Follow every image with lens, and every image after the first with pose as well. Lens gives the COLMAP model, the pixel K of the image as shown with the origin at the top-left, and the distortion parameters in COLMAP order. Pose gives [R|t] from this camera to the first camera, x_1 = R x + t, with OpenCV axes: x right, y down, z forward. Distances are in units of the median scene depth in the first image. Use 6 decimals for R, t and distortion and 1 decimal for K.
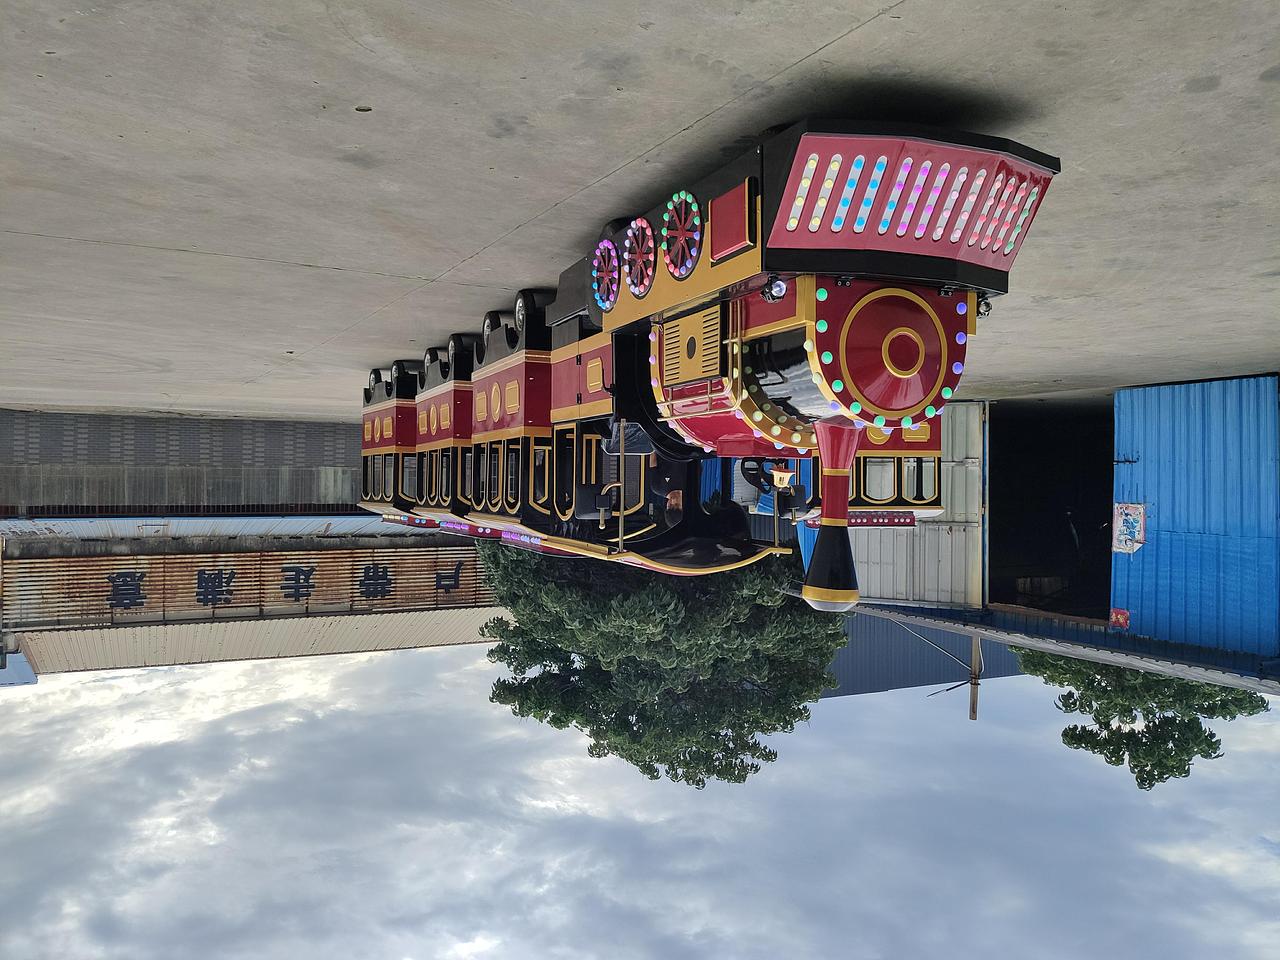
lens RADIAL K [[948.1, 0, 632.4], [0, 948.1, 472.0], [0, 0, 1]] dist [0.056154, -0.116192]
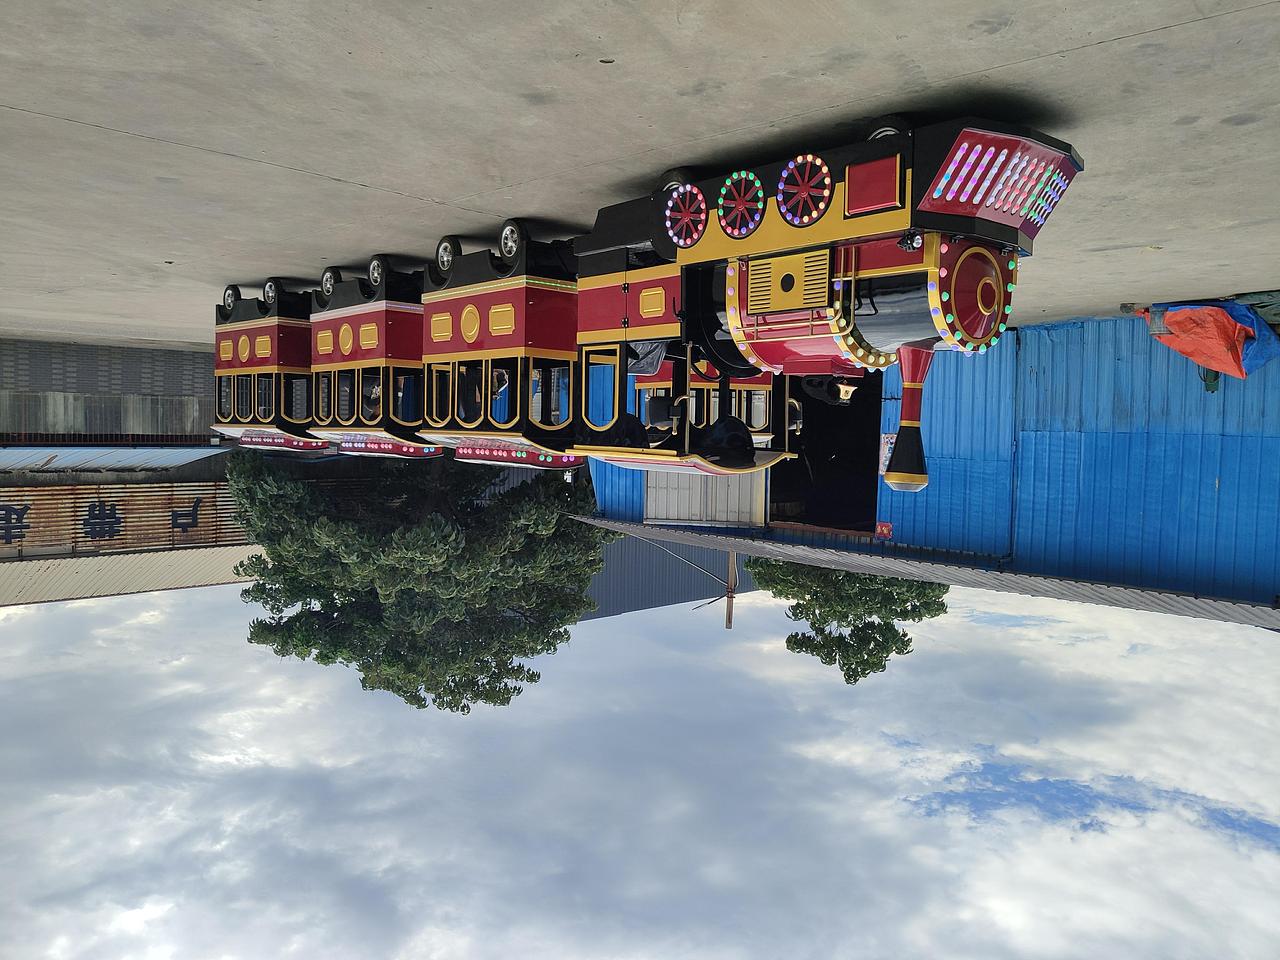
lens RADIAL K [[948.1, 0, 632.4], [0, 948.1, 472.0], [0, 0, 1]] dist [0.056154, -0.116192]
pose [[0.954065, -0.003988, 0.299574, -0.120570], [-0.015273, 0.997964, 0.061925, 0.009588], [-0.299211, -0.063655, 0.952061, -0.030445]]
